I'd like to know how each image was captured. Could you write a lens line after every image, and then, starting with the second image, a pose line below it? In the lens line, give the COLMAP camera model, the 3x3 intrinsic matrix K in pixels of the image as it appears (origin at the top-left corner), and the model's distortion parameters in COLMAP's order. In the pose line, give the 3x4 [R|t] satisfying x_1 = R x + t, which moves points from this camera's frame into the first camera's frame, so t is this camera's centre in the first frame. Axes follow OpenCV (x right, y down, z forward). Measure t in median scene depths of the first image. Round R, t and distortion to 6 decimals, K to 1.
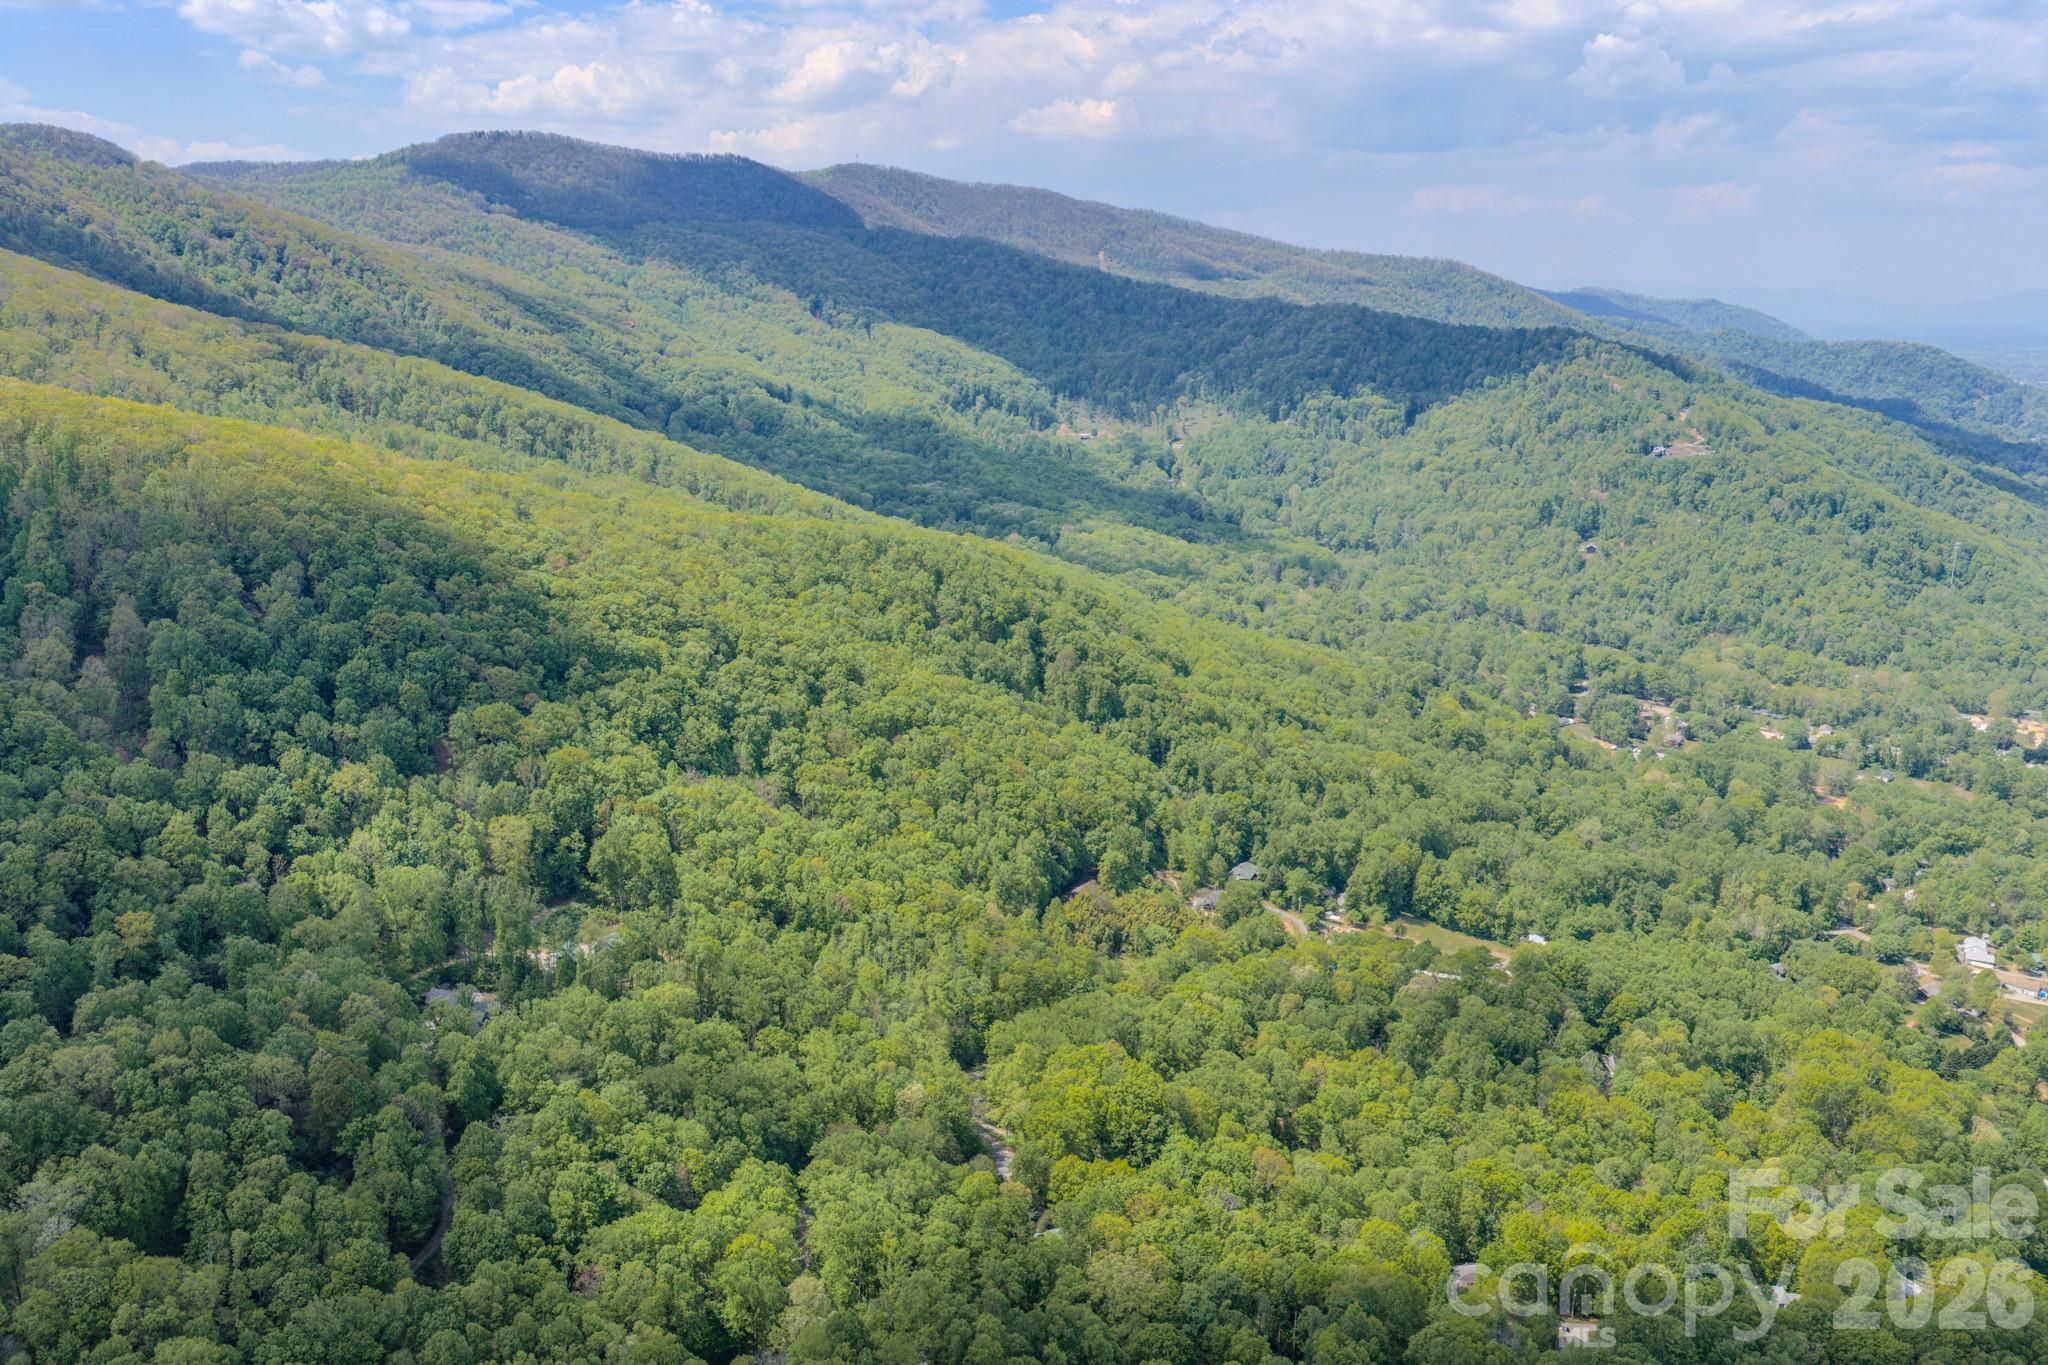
lens RADIAL K [[1684.8, 0, 1024.0], [0, 1684.8, 682.5], [0, 0, 1]] dist [0.023997, -0.042036]
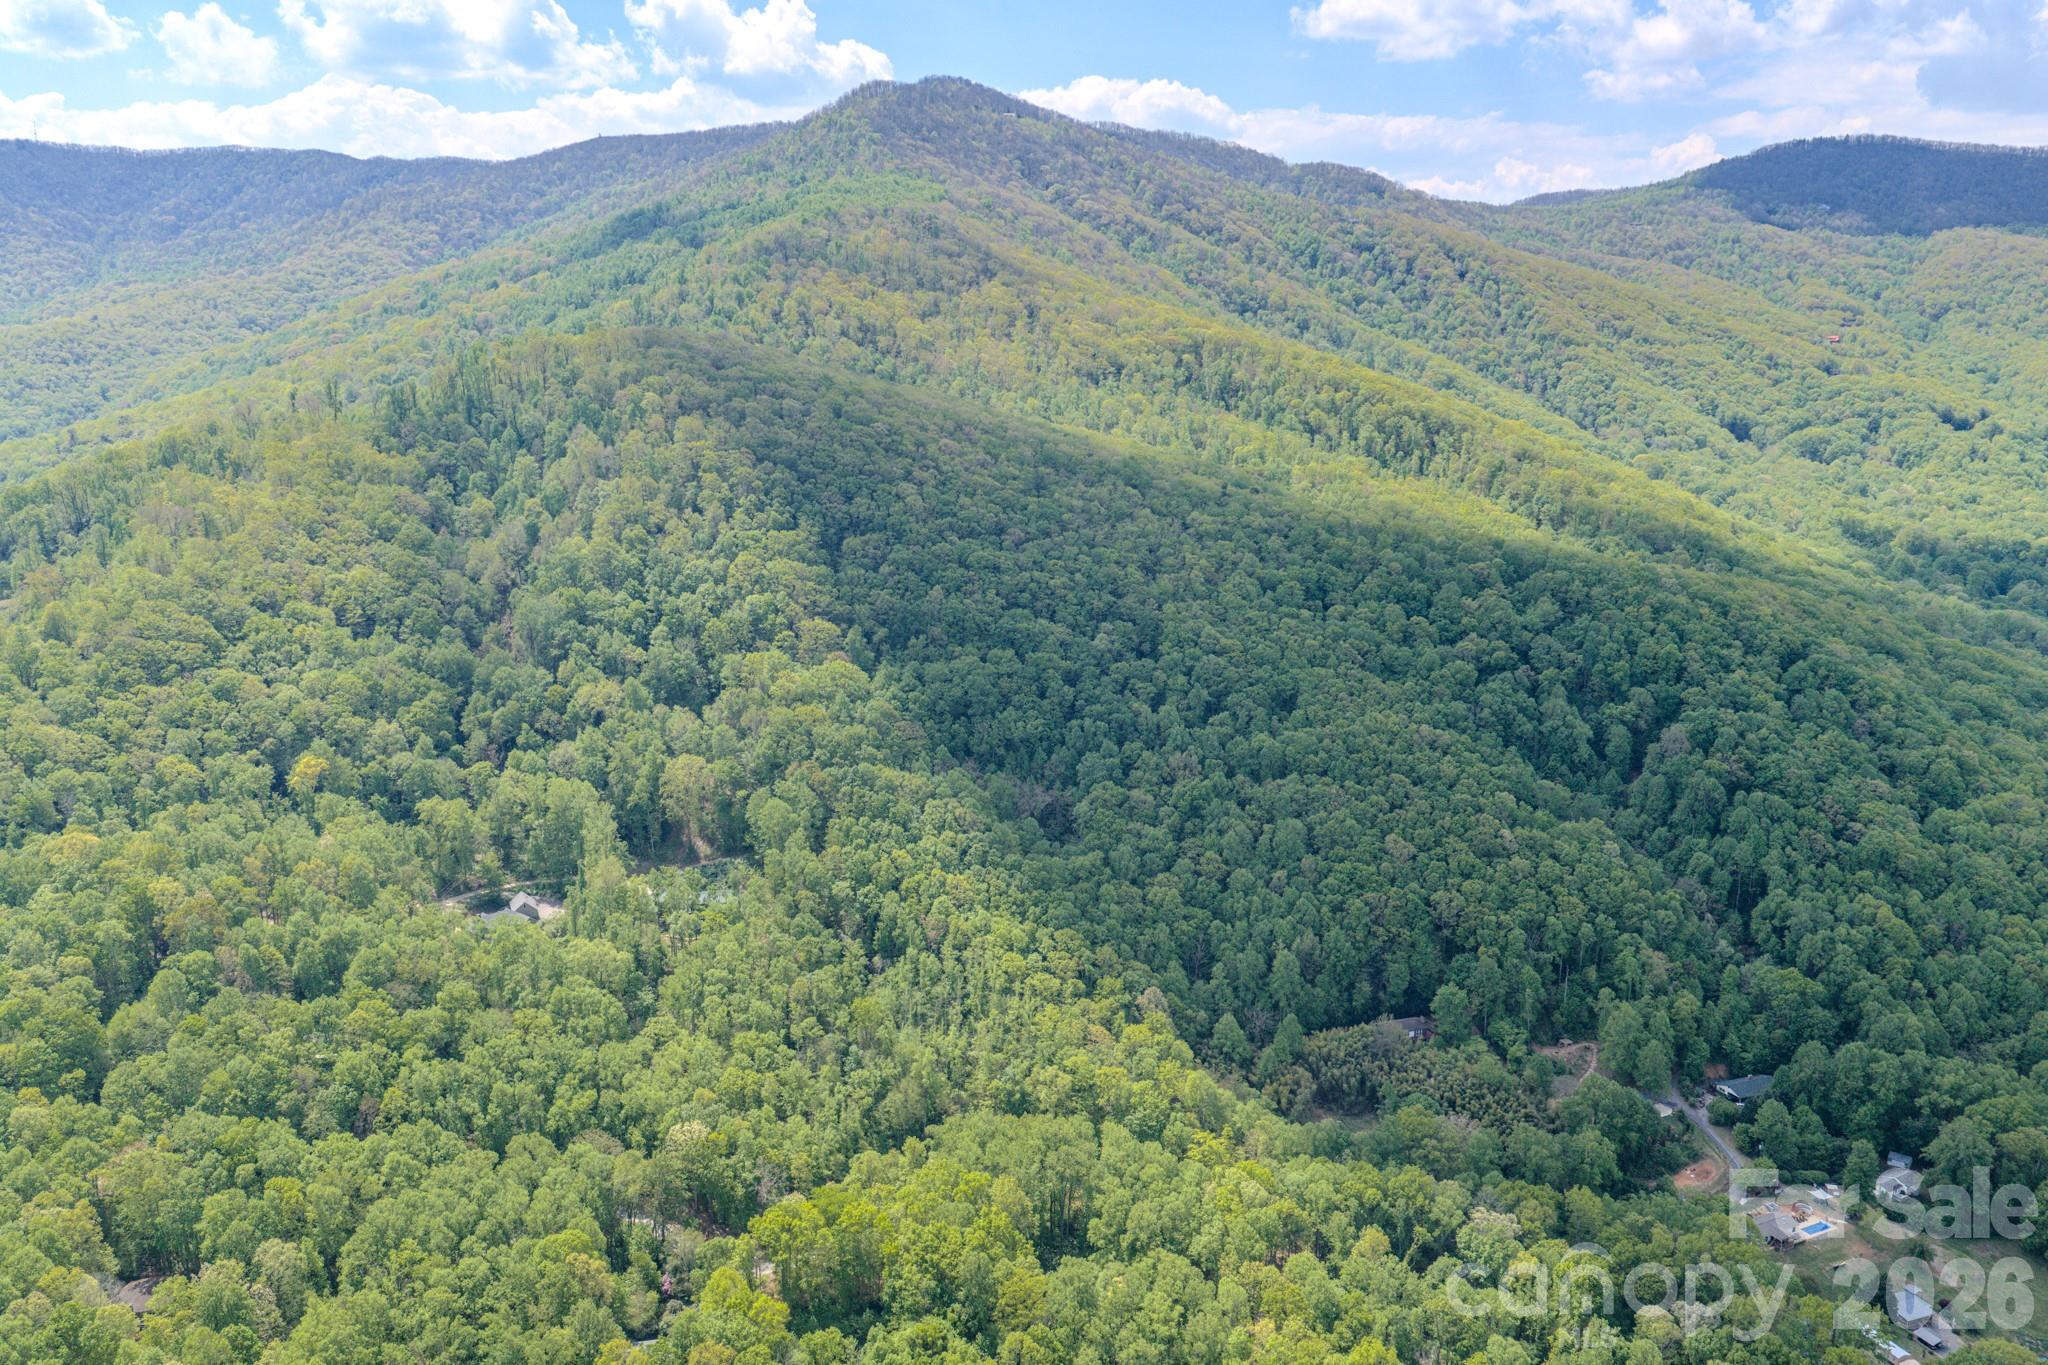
lens RADIAL K [[1681.8, 0, 1024.0], [0, 1681.8, 682.5], [0, 0, 1]] dist [0.005940, -0.009859]
pose [[0.680615, 0.145550, -0.718038, 0.432267], [-0.160264, 0.985909, 0.047937, -0.035289], [0.714897, 0.082449, 0.694351, 0.346411]]
